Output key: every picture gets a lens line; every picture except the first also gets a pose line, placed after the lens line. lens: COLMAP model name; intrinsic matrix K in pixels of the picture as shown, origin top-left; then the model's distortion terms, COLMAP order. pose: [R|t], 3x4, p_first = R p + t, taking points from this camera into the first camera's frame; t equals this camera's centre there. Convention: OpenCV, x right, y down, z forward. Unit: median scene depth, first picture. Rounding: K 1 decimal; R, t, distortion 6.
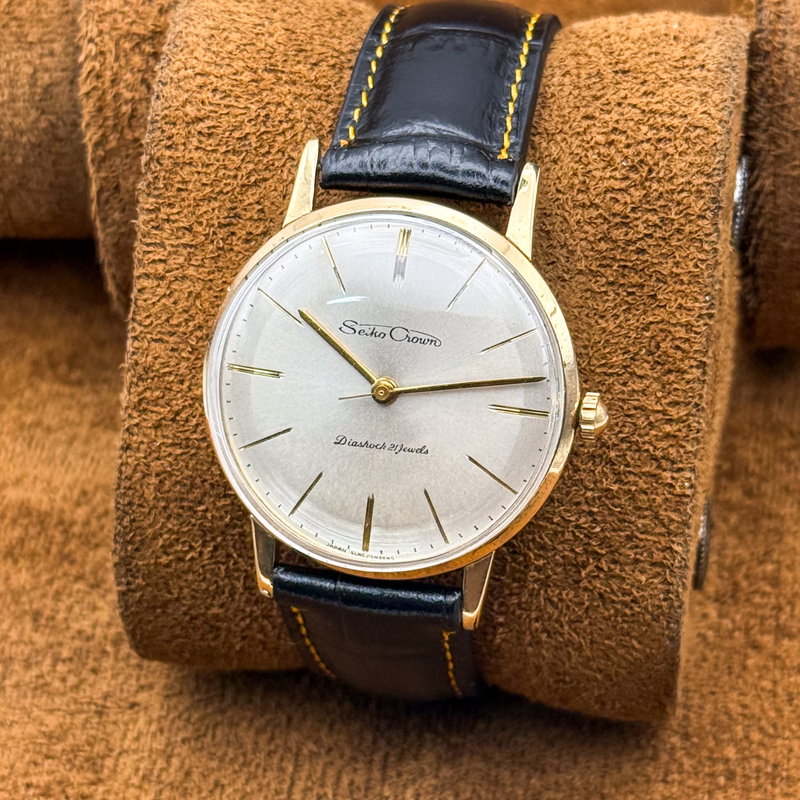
lens RADIAL K [[2533.3, 0, 400.0], [0, 2533.3, 400.0], [0, 0, 1]] dist [0.123462, -0.613357]
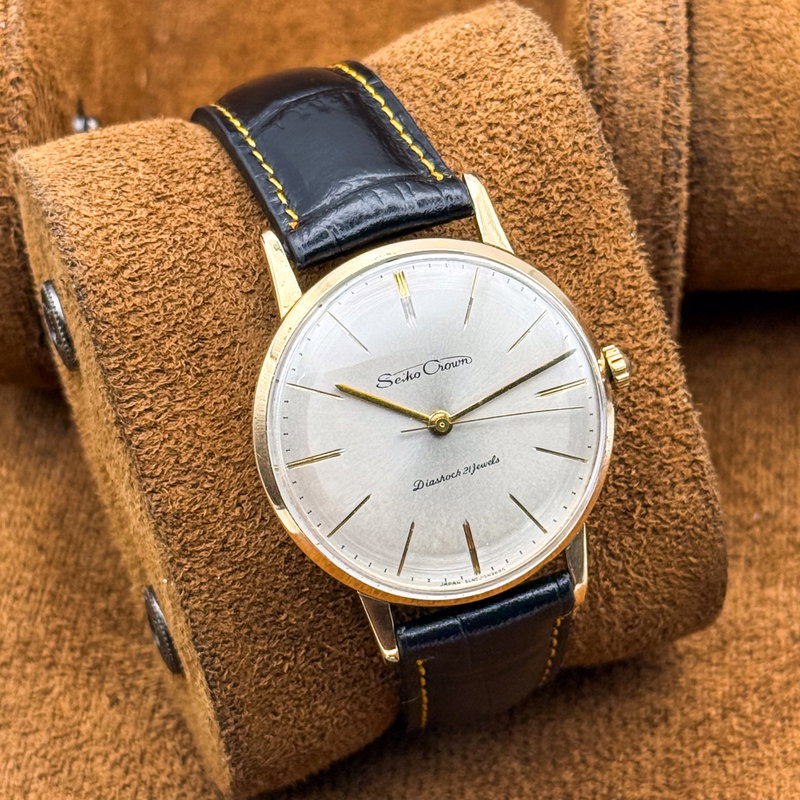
lens RADIAL K [[2533.3, 0, 400.0], [0, 2533.3, 400.0], [0, 0, 1]] dist [0.123462, -0.613357]
pose [[0.855907, -0.394680, 0.334143, -0.348659], [0.411641, 0.911087, 0.021731, -0.039899], [-0.313010, 0.118947, 0.942272, 0.021713]]
